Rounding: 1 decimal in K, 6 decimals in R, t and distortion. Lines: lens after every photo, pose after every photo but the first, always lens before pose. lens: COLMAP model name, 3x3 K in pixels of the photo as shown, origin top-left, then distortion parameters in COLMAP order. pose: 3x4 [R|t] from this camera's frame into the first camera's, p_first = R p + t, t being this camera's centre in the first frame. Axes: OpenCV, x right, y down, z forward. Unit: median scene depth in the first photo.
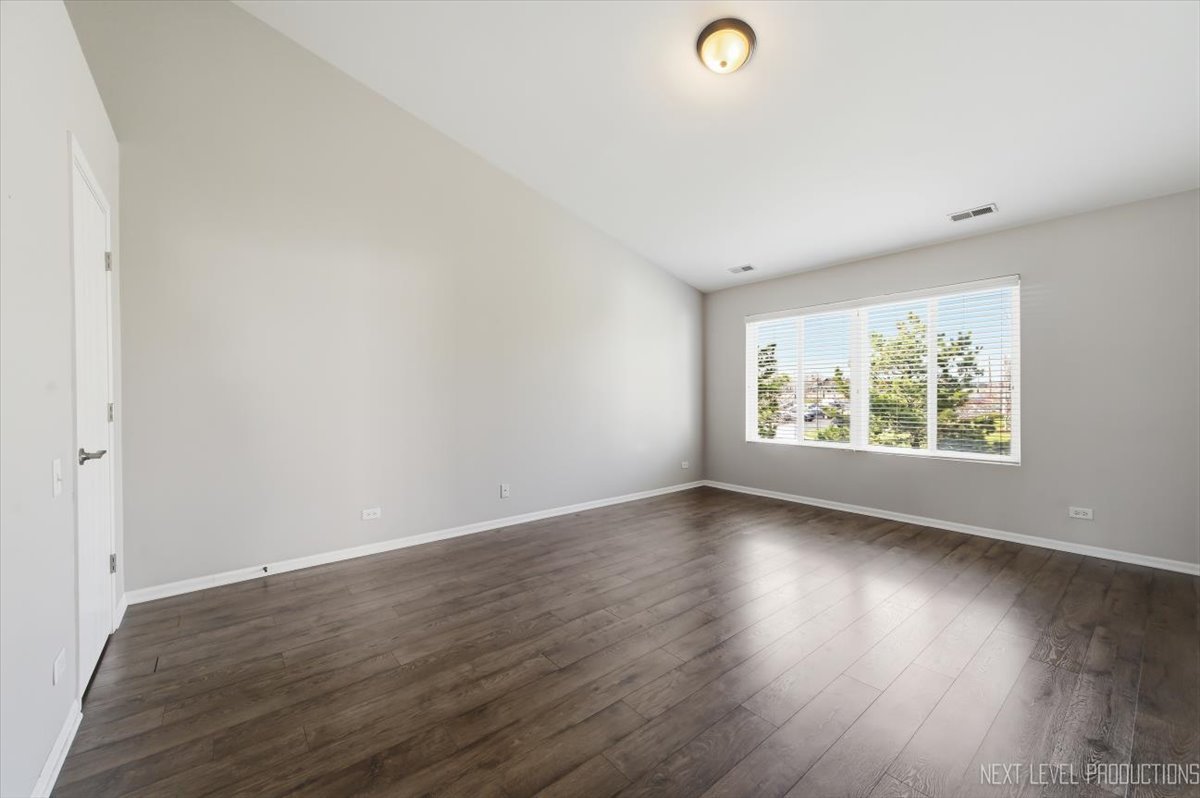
lens RADIAL K [[465.5, 0, 602.9], [0, 465.5, 397.2], [0, 0, 1]] dist [0.008713, -0.000201]
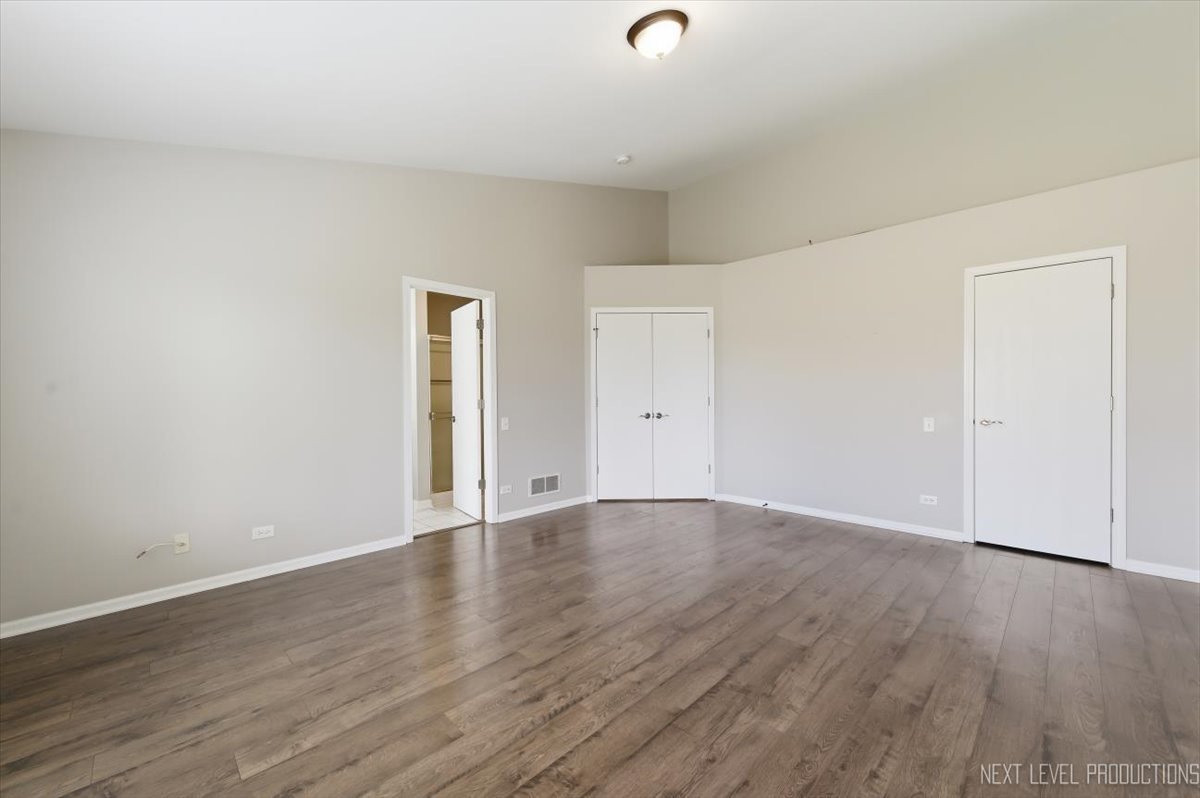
lens RADIAL K [[465.5, 0, 602.9], [0, 465.5, 397.2], [0, 0, 1]] dist [0.008713, -0.000201]
pose [[-0.994660, 0.008665, -0.102840, 0.483948], [0.007417, 0.999894, 0.012512, -0.016599], [0.102938, 0.011683, -0.994619, 1.950081]]
